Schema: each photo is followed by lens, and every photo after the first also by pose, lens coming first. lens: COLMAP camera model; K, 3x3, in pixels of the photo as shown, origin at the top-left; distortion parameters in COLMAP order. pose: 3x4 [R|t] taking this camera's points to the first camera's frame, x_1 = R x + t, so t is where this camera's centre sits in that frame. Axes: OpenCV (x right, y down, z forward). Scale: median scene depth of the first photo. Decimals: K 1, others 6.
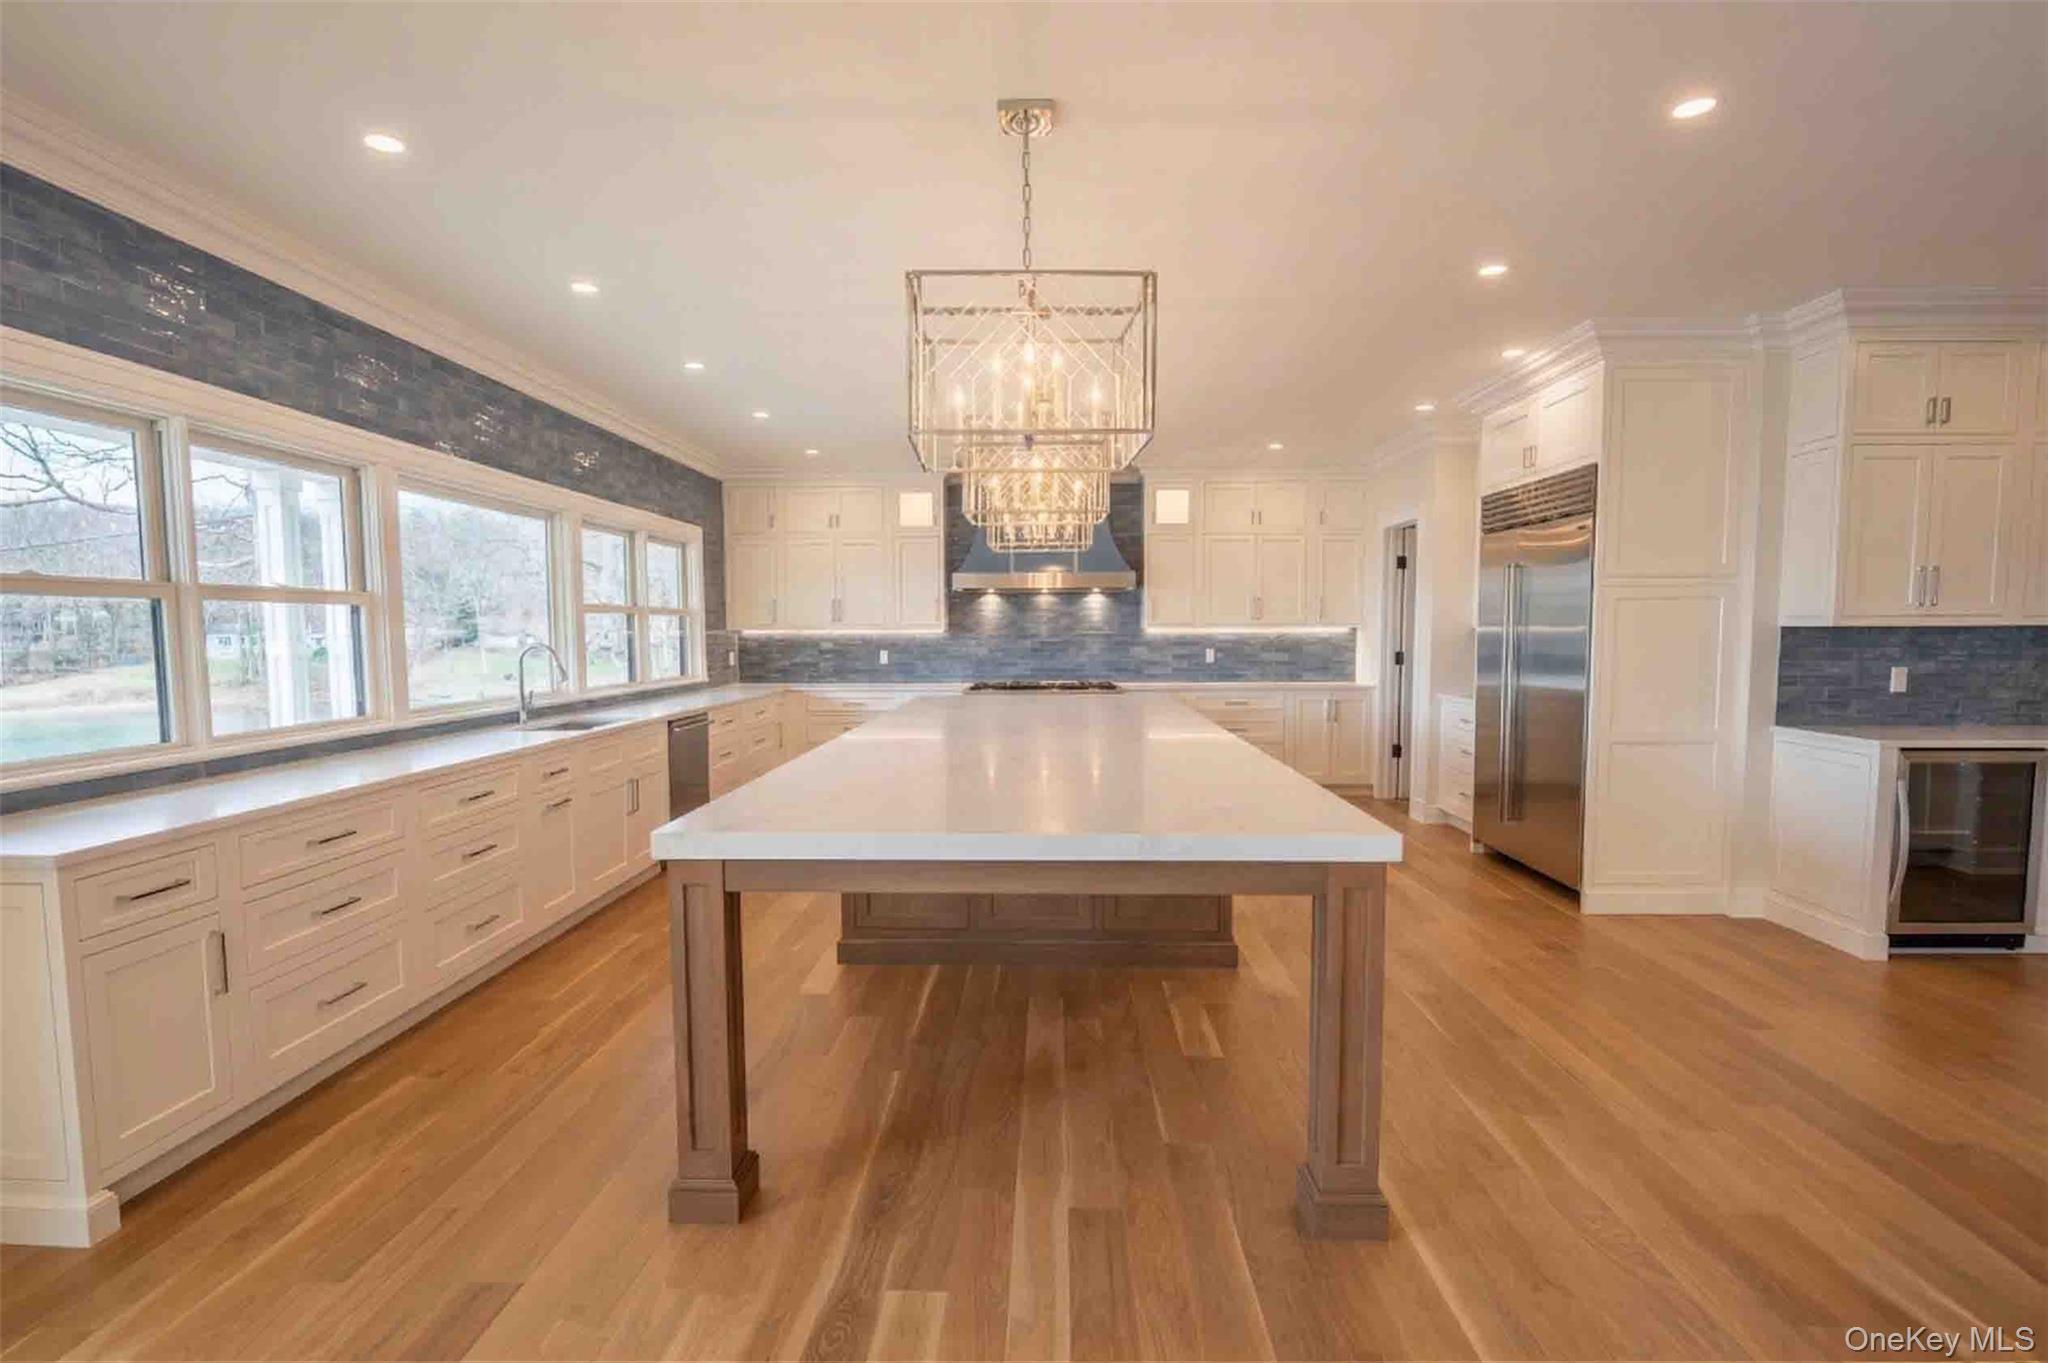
lens RADIAL K [[1020.3, 0, 1025.6], [0, 1020.3, 713.0], [0, 0, 1]] dist [-0.000360, 0.000030]
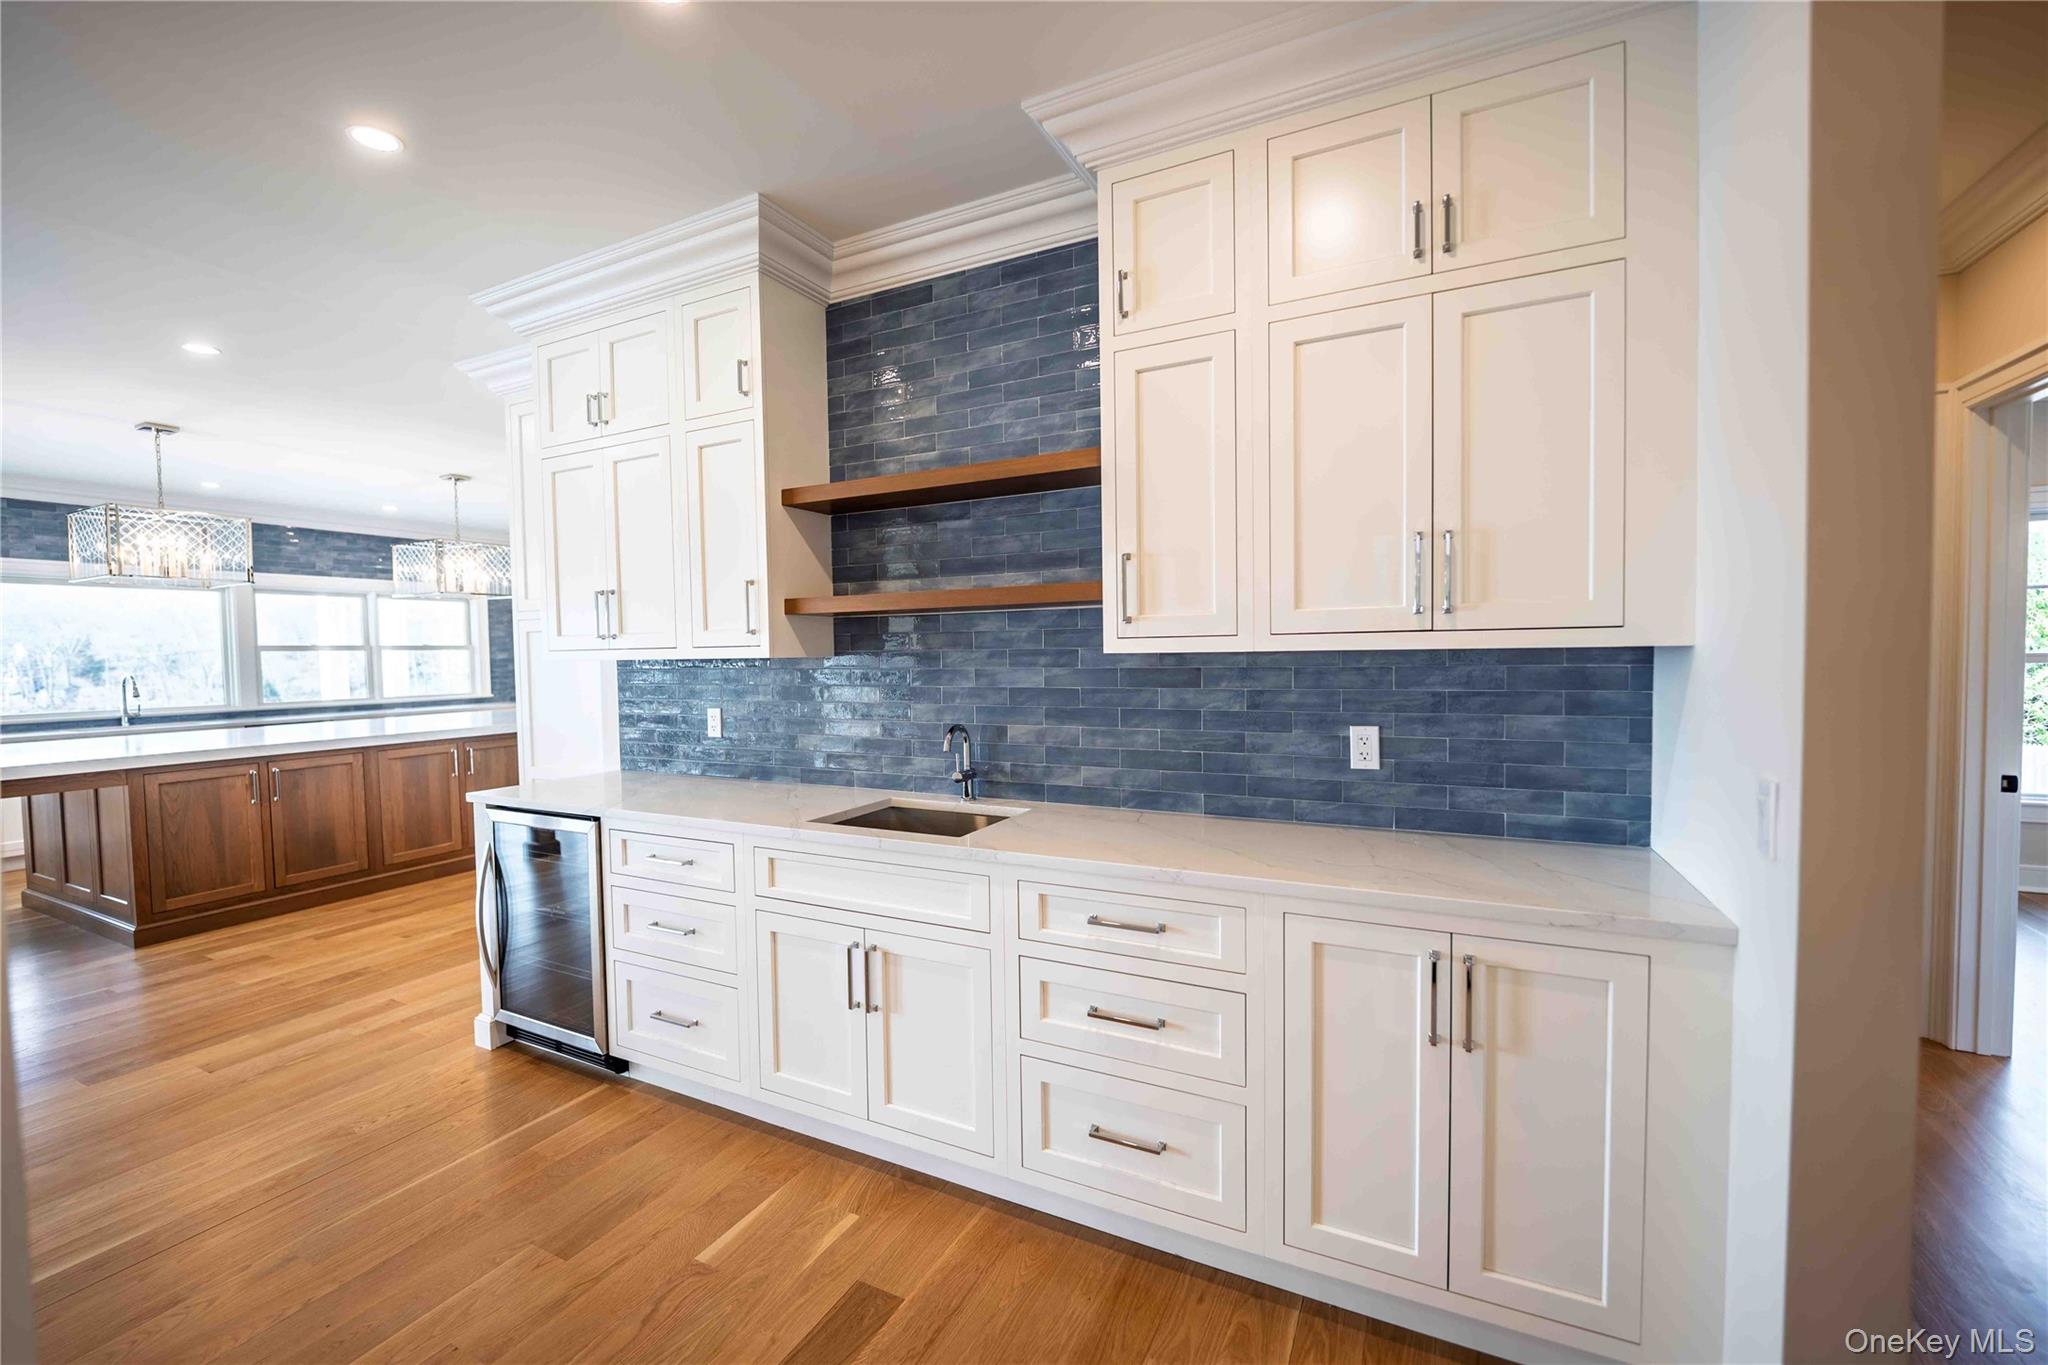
lens RADIAL K [[827.9, 0, 1019.7], [0, 827.9, 682.7], [0, 0, 1]] dist [-0.013437, 0.000278]
pose [[0.906730, 0.005412, -0.421678, 1.359373], [-0.021291, 0.999230, -0.032959, -0.048815], [0.421175, 0.038863, 0.906146, 0.496509]]
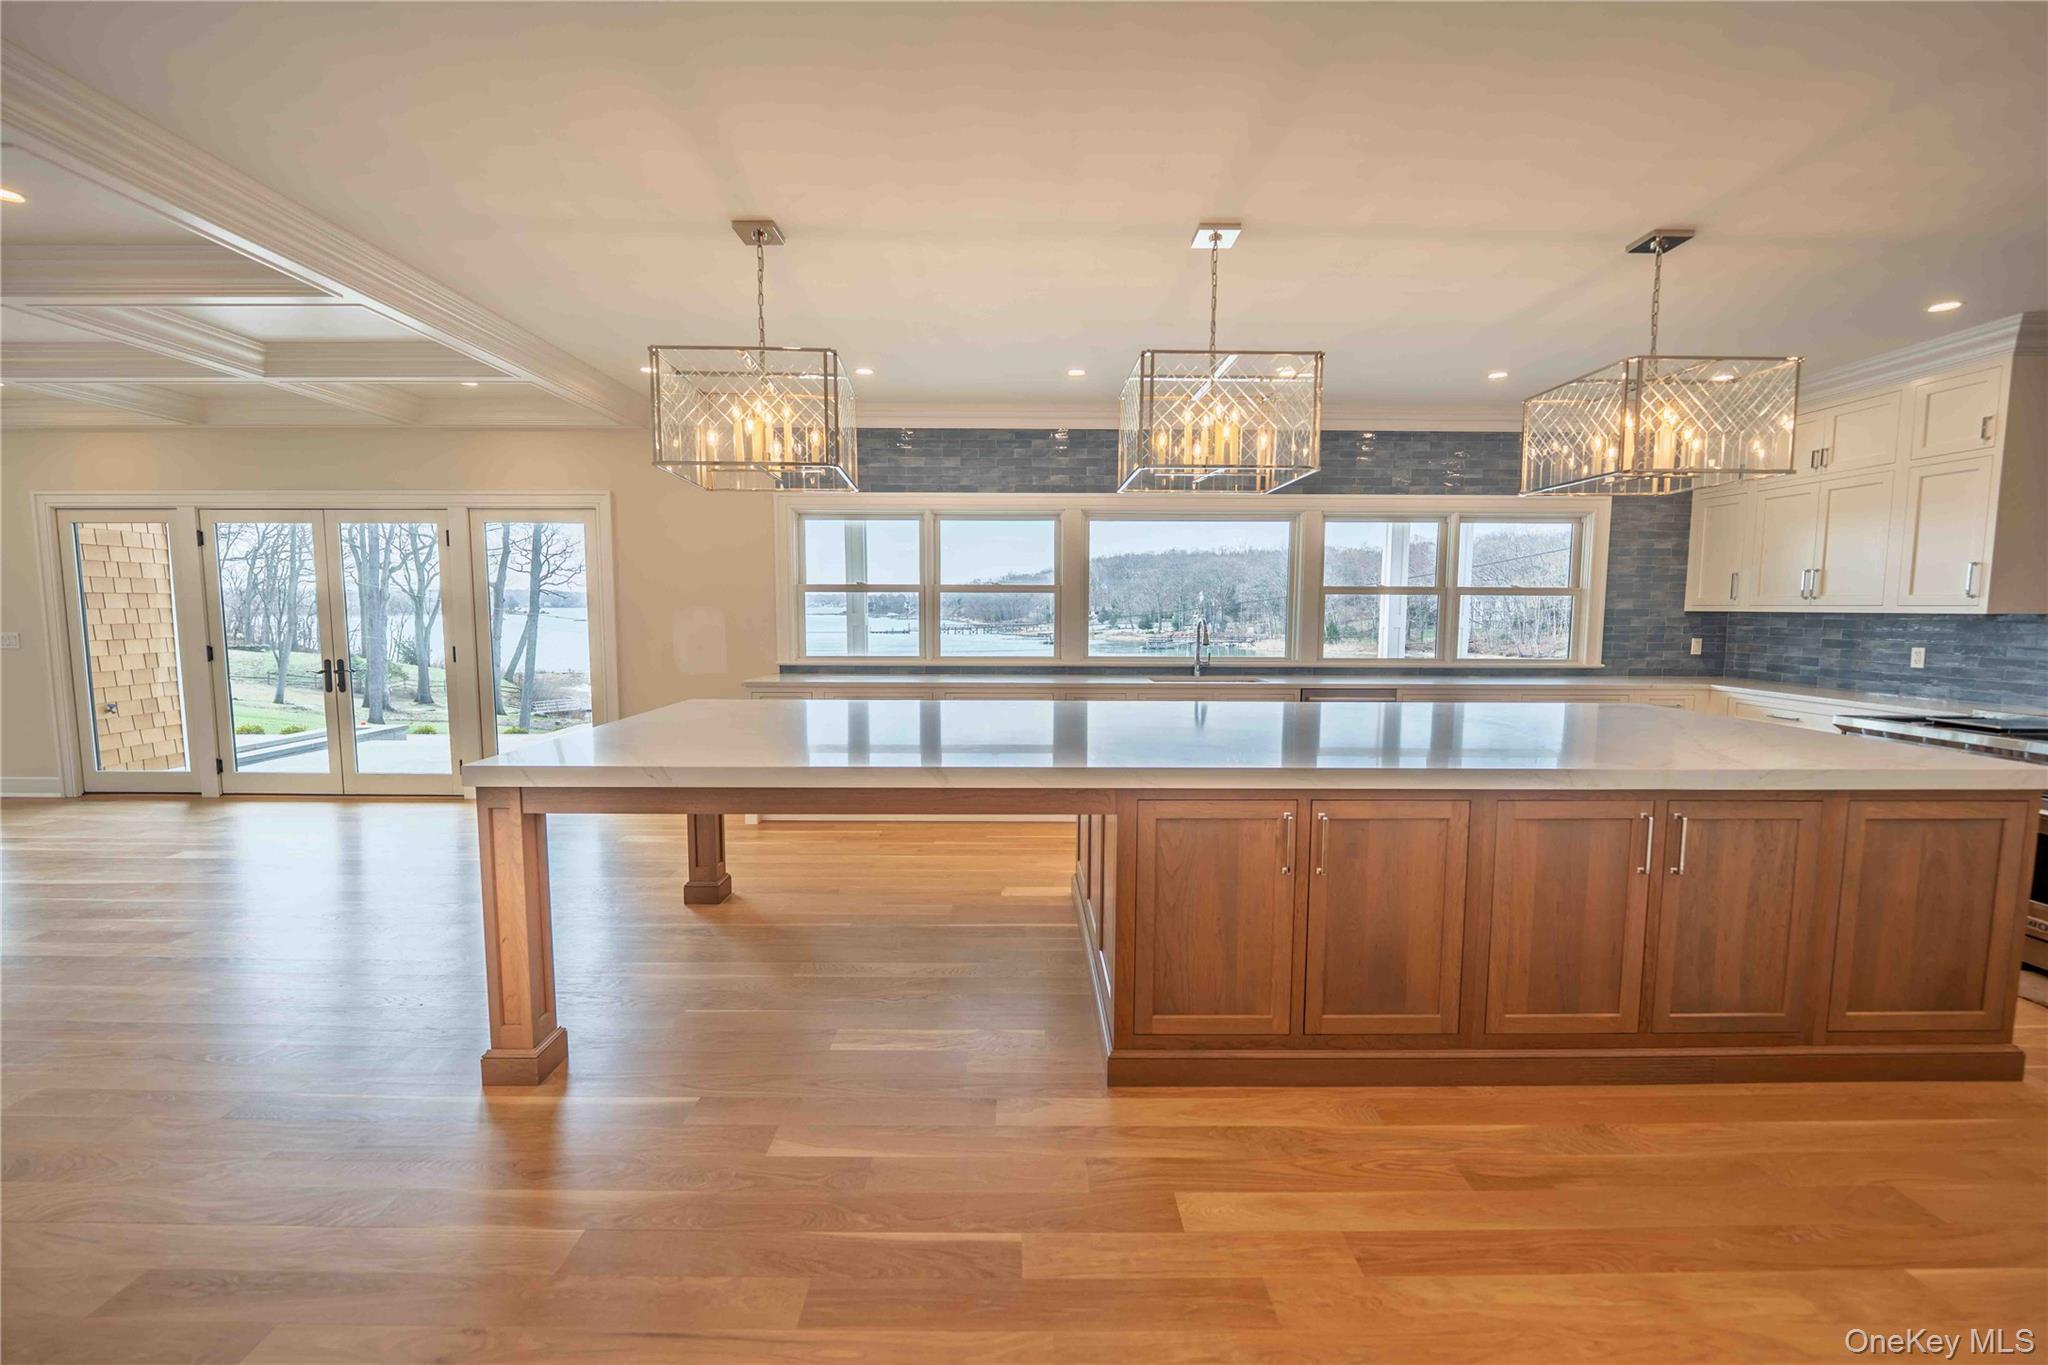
lens RADIAL K [[827.9, 0, 1019.7], [0, 827.9, 682.7], [0, 0, 1]] dist [-0.013437, 0.000278]
pose [[0.030304, 0.094724, -0.995042, 0.662269], [-0.083731, 0.992241, 0.091908, -0.070663], [0.996027, 0.080531, 0.038000, 0.788822]]
